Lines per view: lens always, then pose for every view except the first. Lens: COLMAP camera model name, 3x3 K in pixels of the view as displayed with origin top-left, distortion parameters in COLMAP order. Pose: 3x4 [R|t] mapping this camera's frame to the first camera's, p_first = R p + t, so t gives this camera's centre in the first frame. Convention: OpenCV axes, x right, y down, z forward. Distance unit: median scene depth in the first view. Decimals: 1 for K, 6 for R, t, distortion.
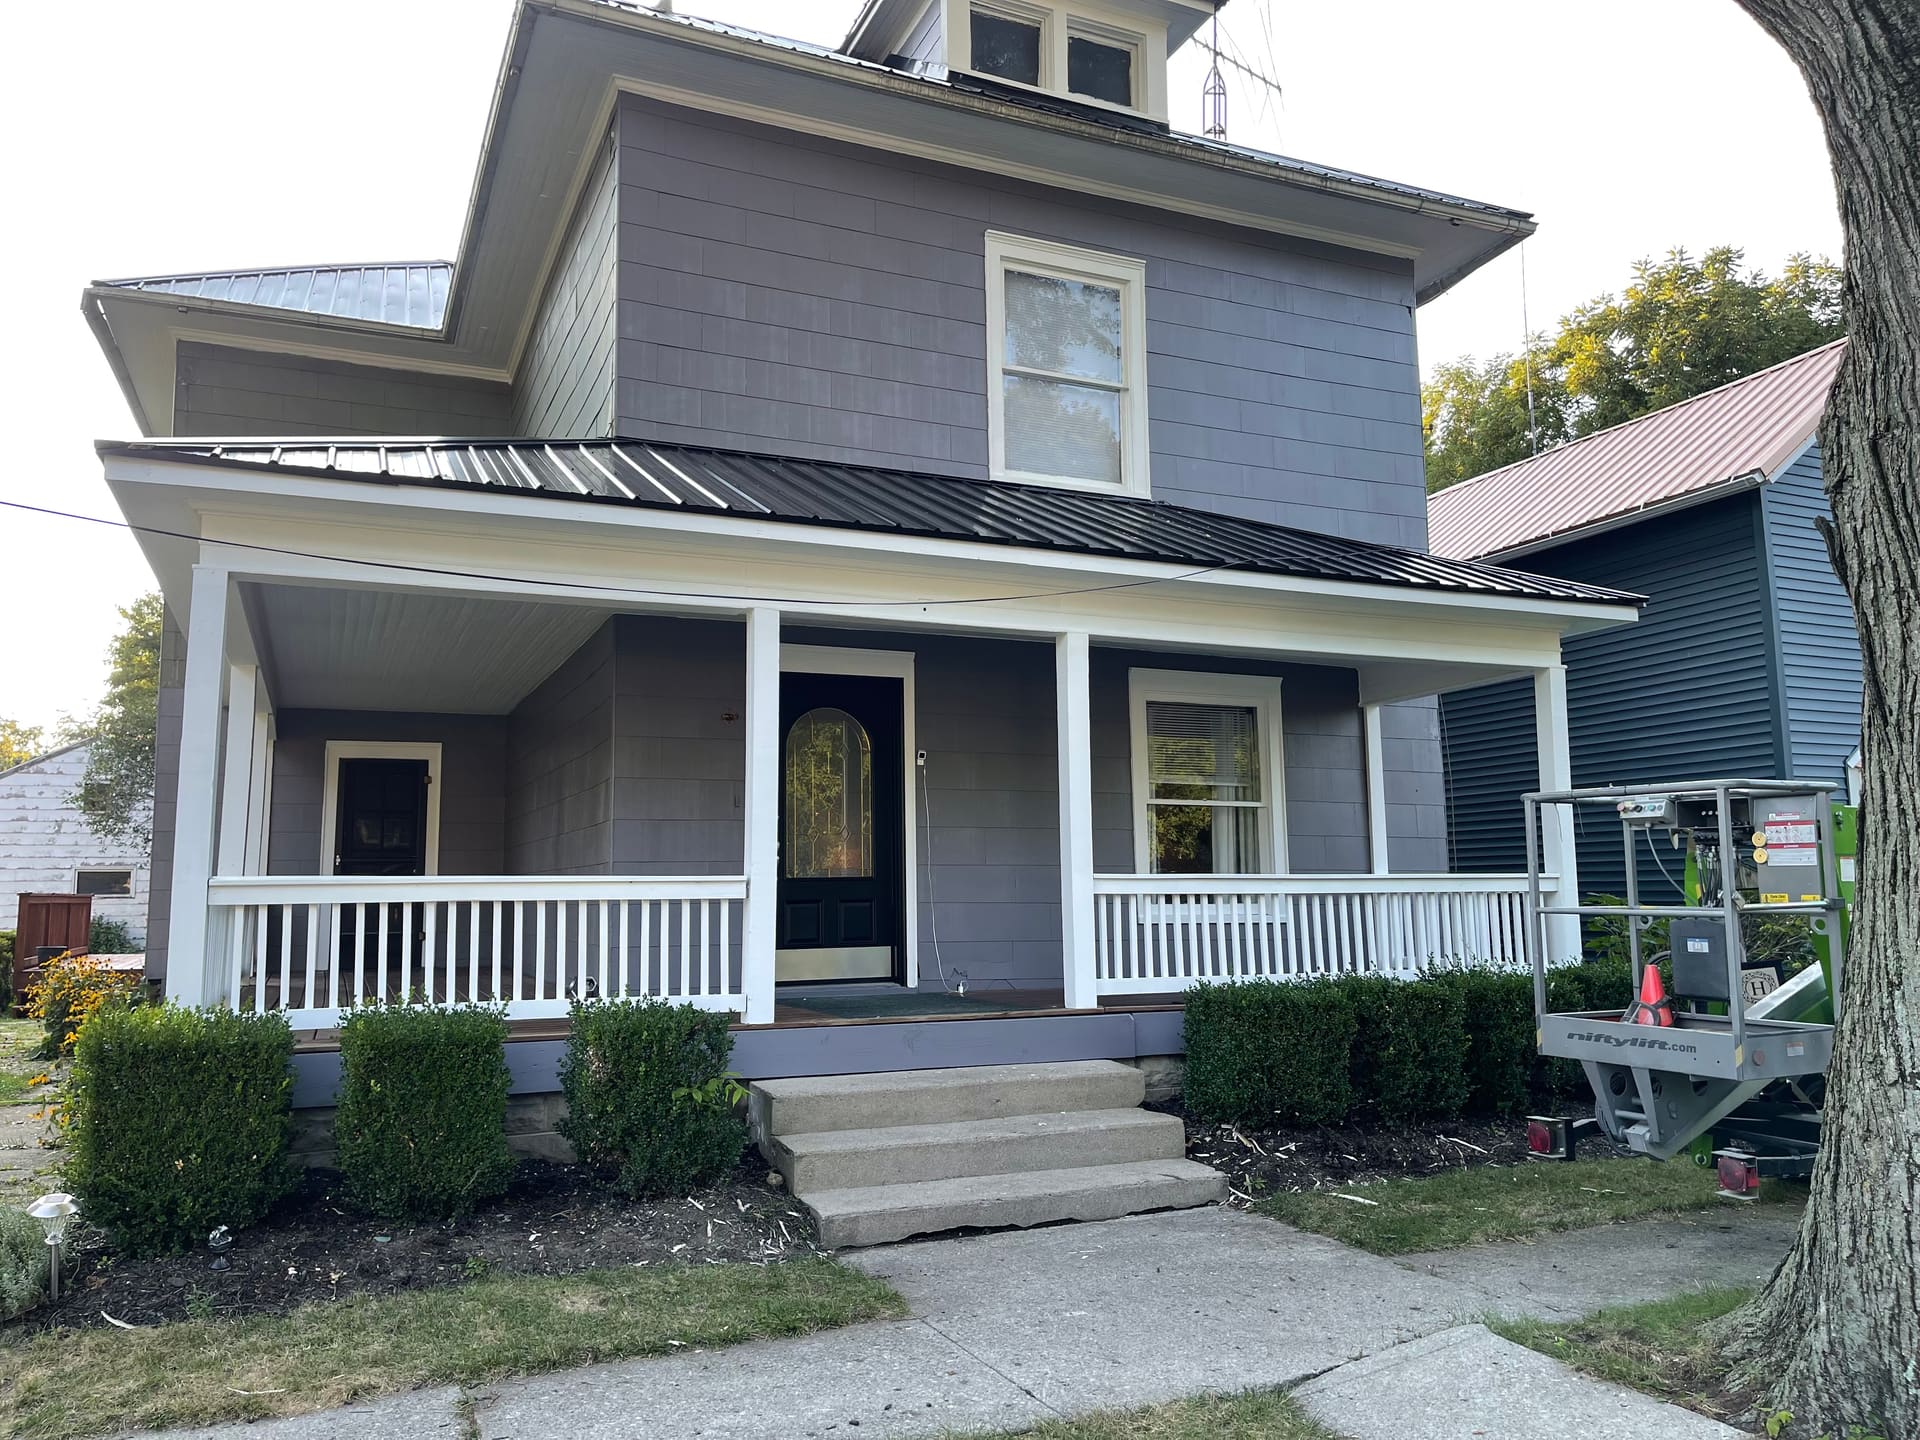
lens RADIAL K [[1415.2, 0, 965.7], [0, 1415.2, 715.9], [0, 0, 1]] dist [0.048704, -0.031314]
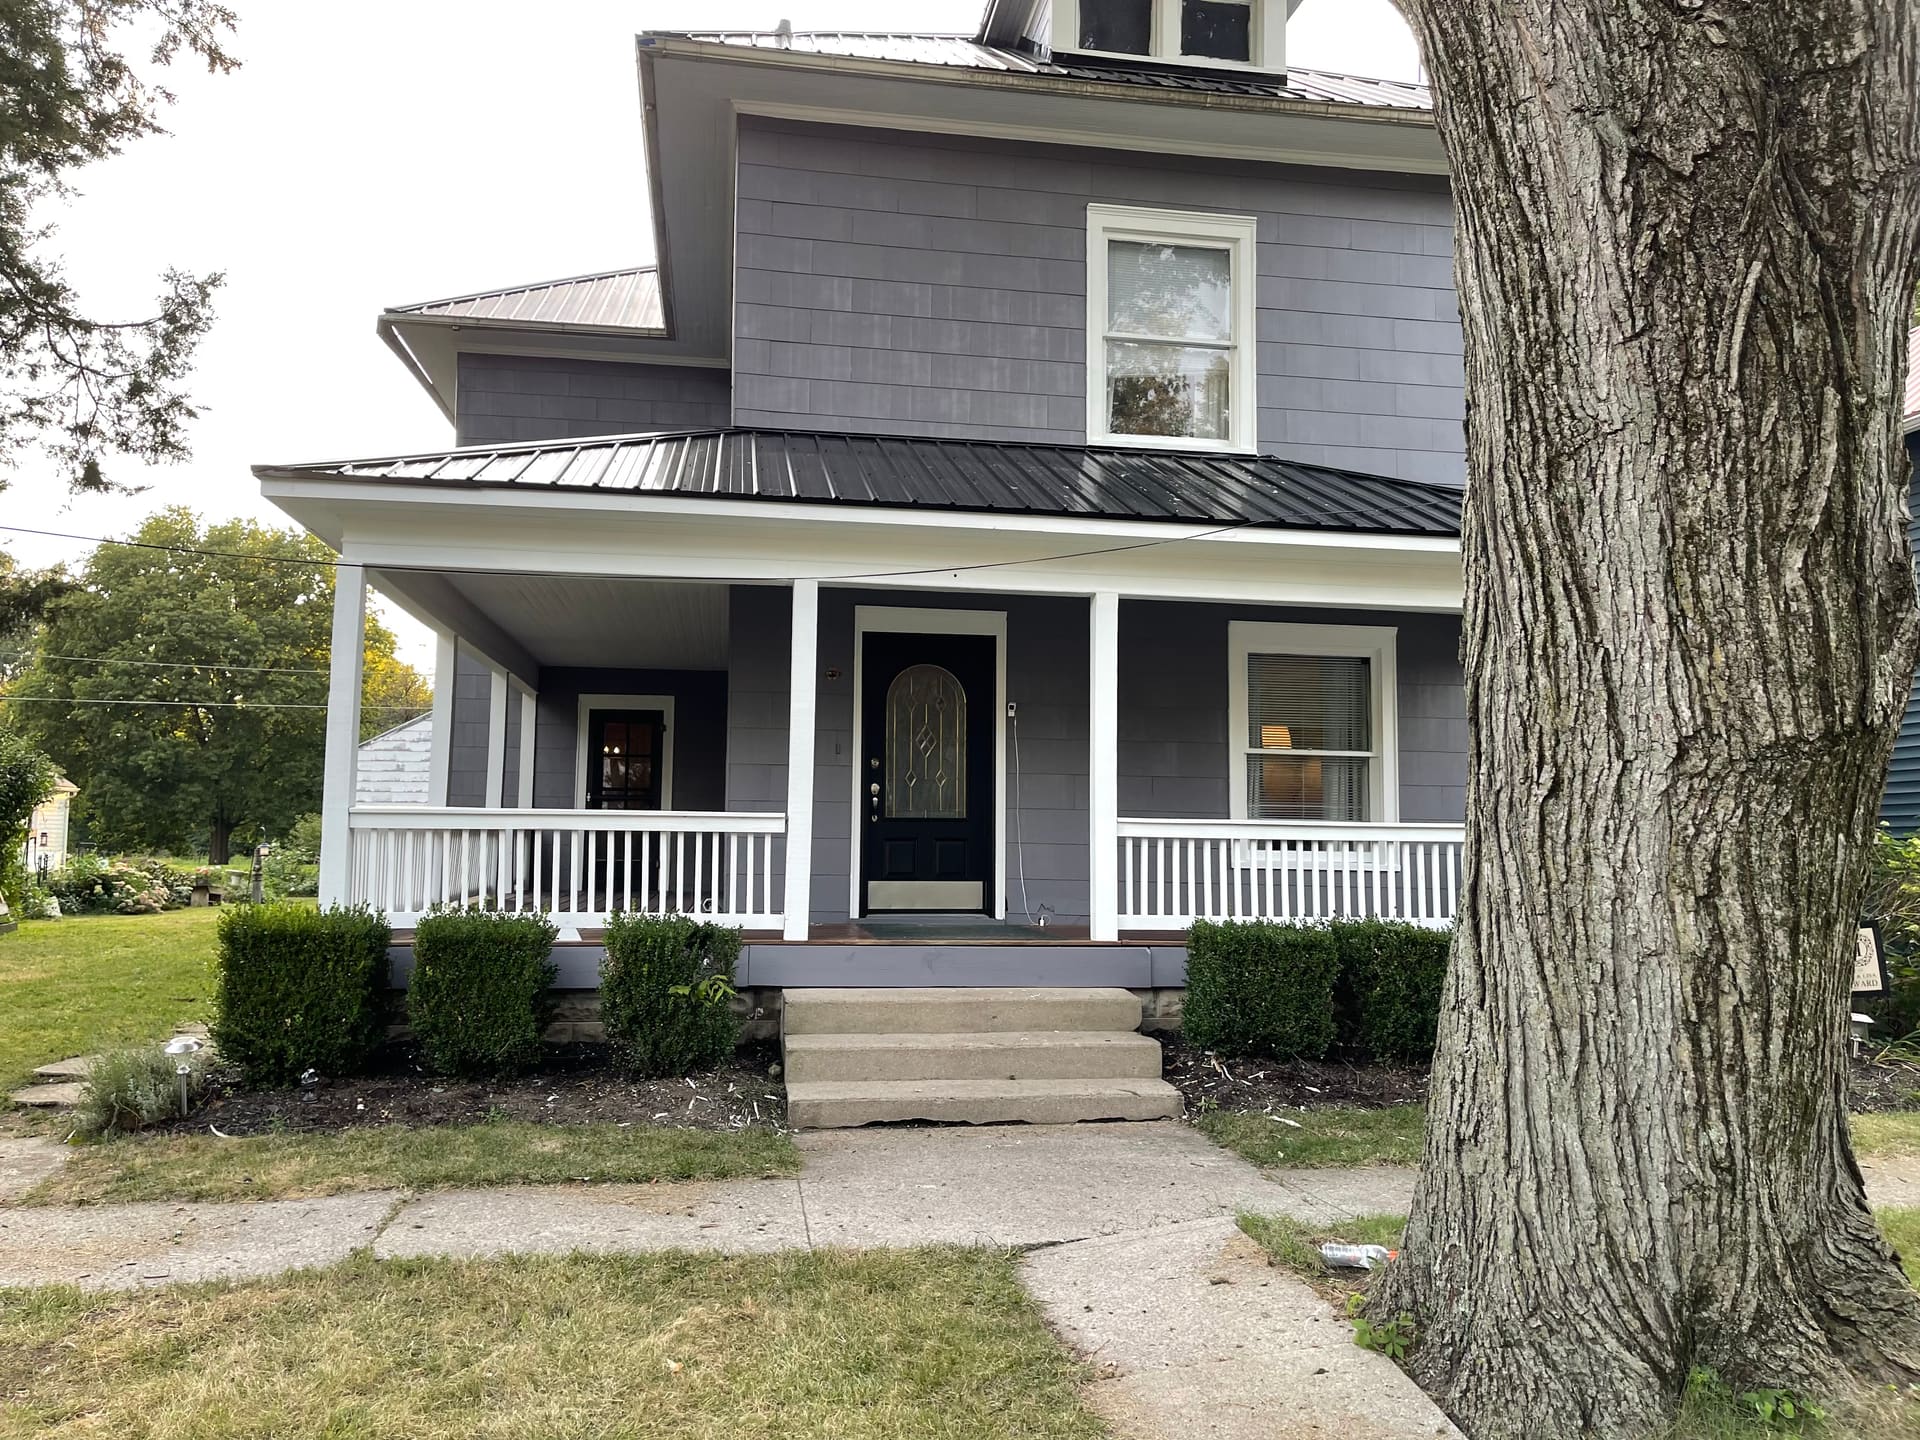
lens RADIAL K [[1415.2, 0, 976.6], [0, 1415.2, 727.9], [0, 0, 1]] dist [0.048704, -0.031314]
pose [[0.967581, 0.001723, -0.252556, 0.218440], [0.010234, 0.998888, 0.046024, -0.006302], [0.252355, -0.047117, 0.966487, -0.054349]]
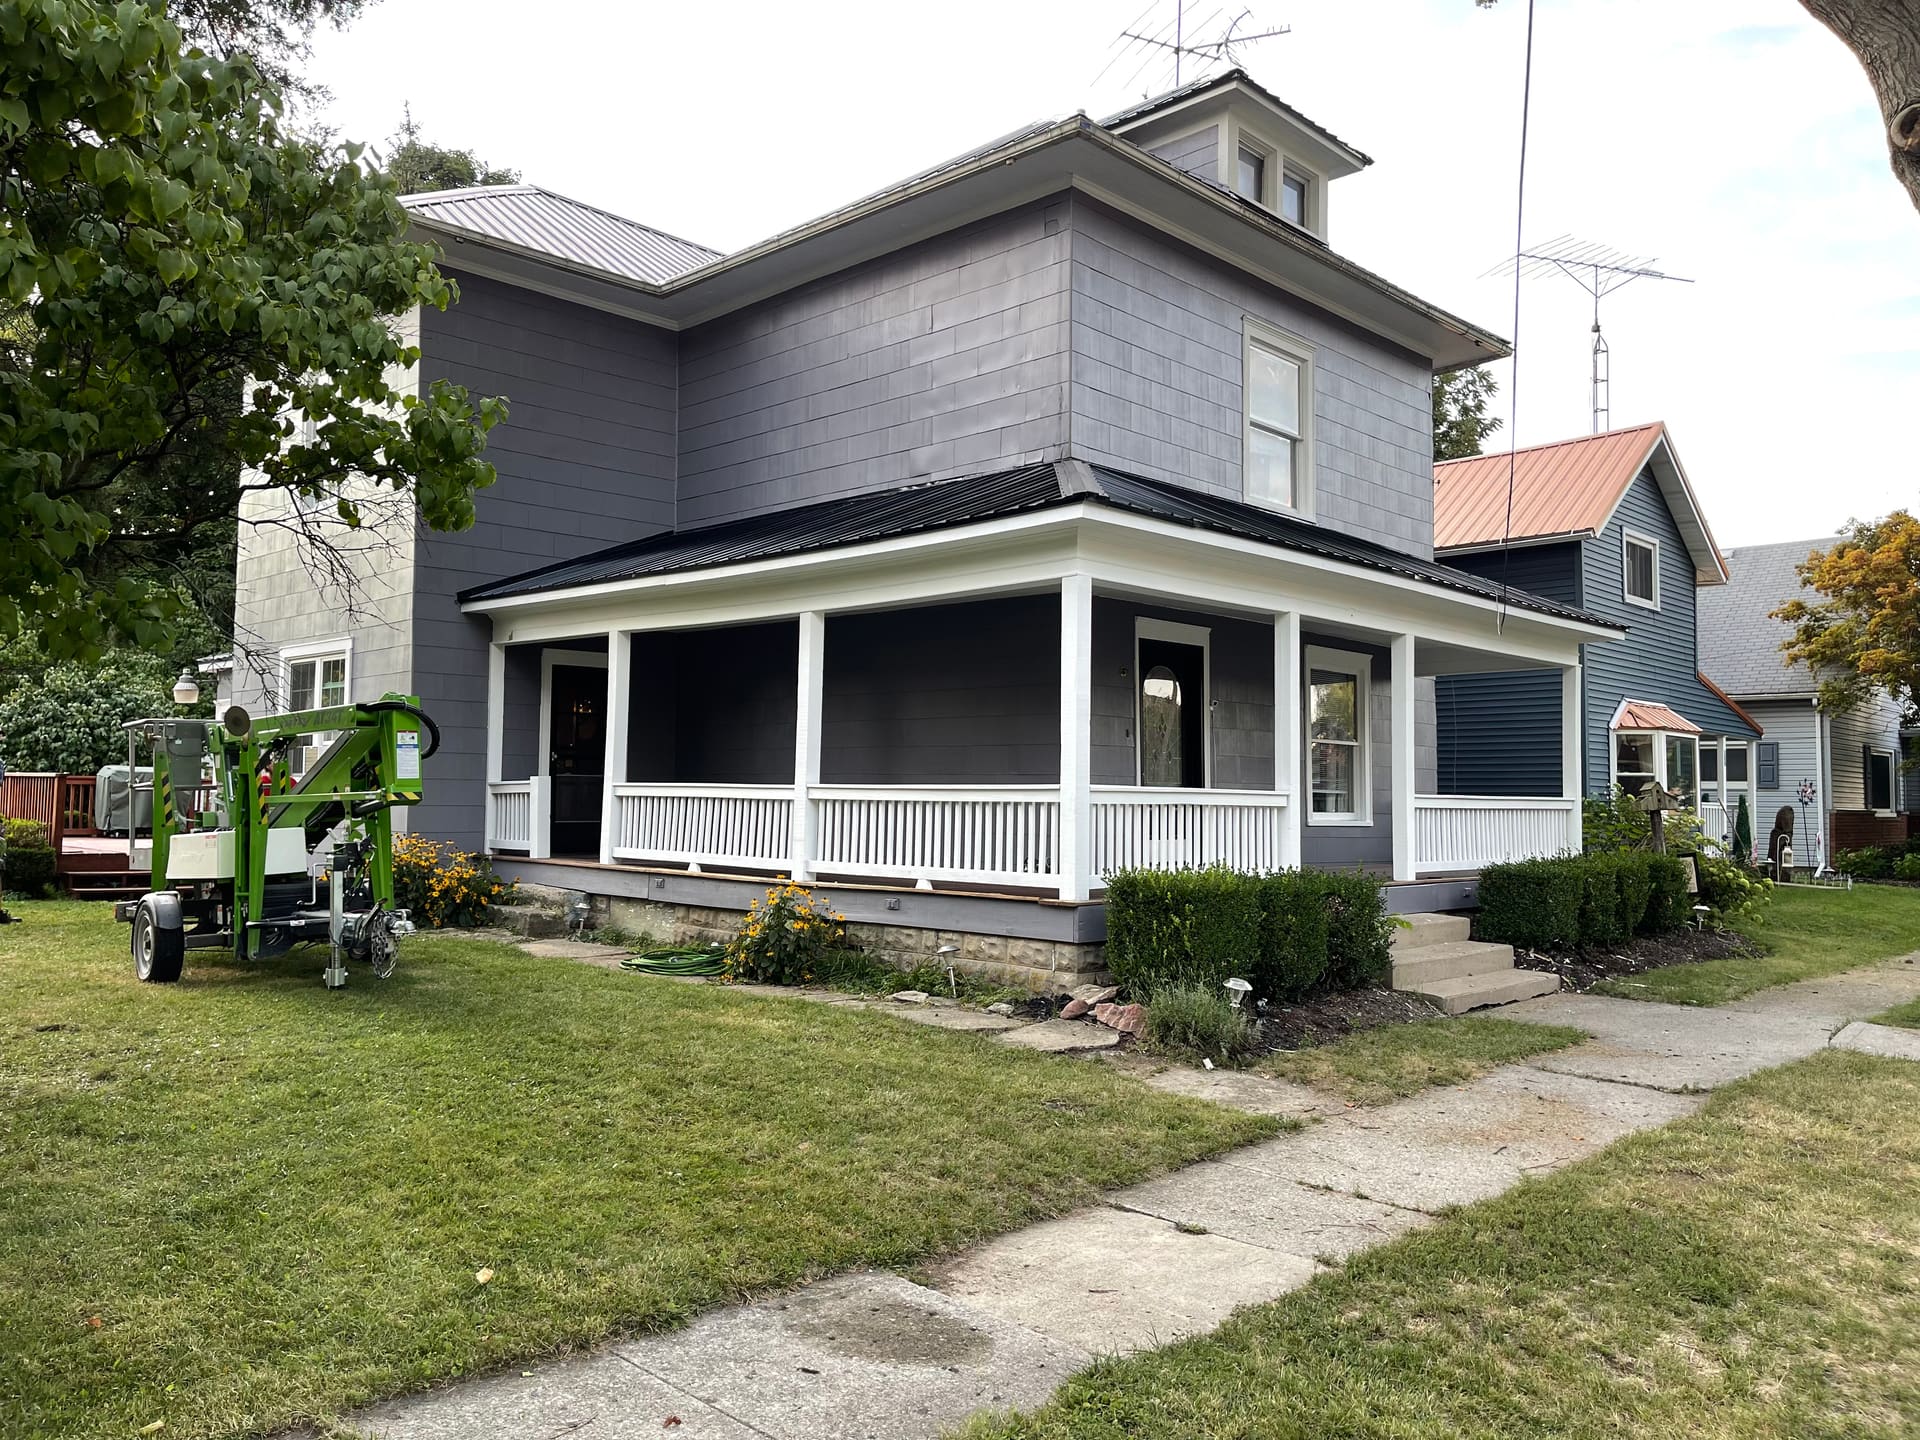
lens RADIAL K [[1415.2, 0, 965.0], [0, 1415.2, 711.2], [0, 0, 1]] dist [0.048704, -0.031314]
pose [[0.923412, 0.044254, 0.381250, -0.795772], [-0.071010, 0.995880, 0.056392, -0.025464], [-0.377184, -0.079146, 0.922750, -0.190408]]
